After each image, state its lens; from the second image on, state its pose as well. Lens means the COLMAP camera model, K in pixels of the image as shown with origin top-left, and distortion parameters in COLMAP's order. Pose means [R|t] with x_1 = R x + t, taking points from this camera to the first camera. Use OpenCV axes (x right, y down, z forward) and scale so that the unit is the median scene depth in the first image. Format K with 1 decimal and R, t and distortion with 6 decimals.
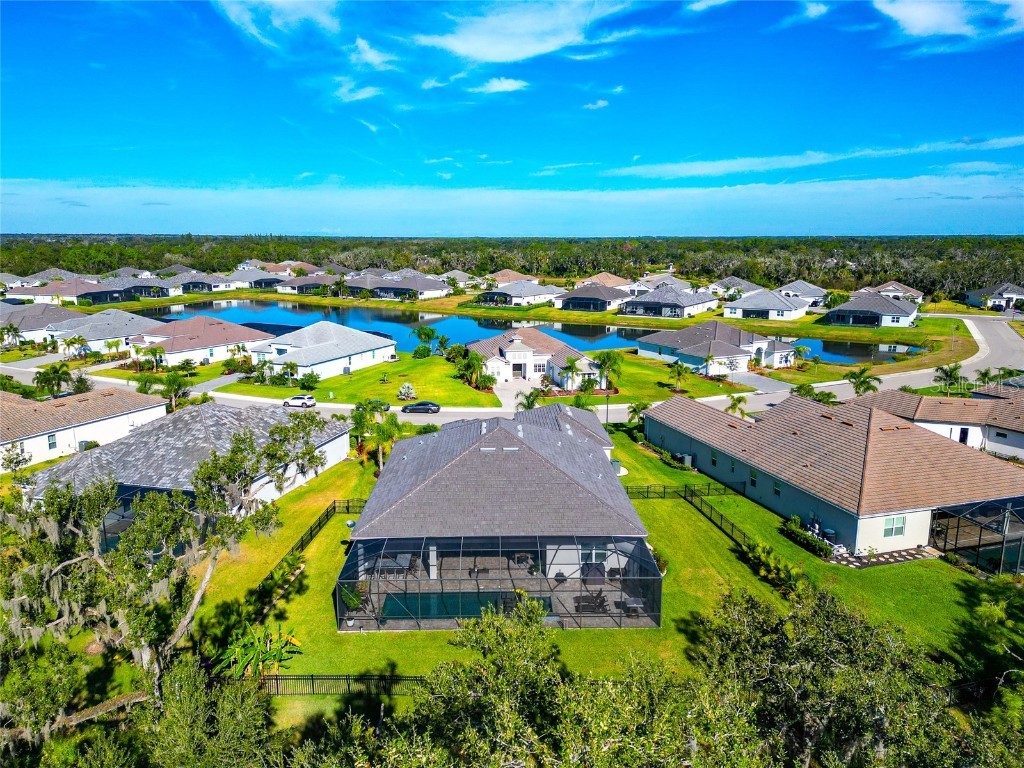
lens RADIAL K [[739.5, 0, 494.4], [0, 739.5, 386.2], [0, 0, 1]] dist [0.058299, -0.059655]
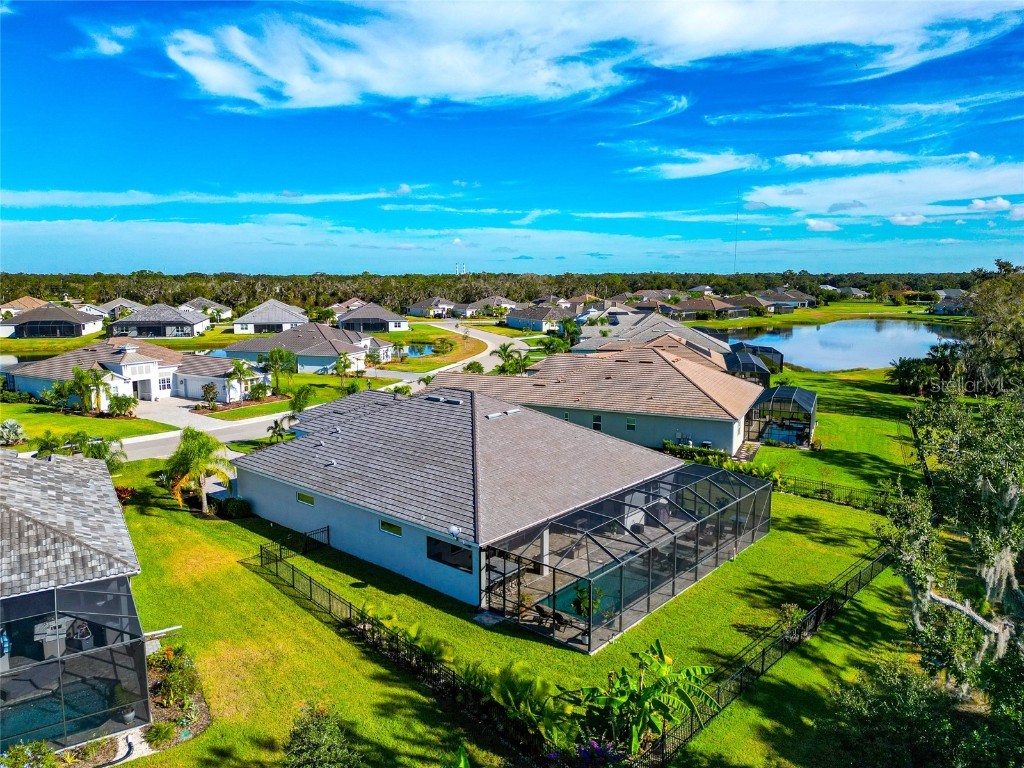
lens RADIAL K [[712.1, 0, 511.7], [0, 712.1, 430.4], [0, 0, 1]] dist [0.054224, -0.054934]
pose [[0.652154, -0.152322, 0.742626, -0.146947], [0.144908, 0.986590, 0.075107, 0.010780], [-0.744108, 0.058631, 0.665481, 0.117437]]
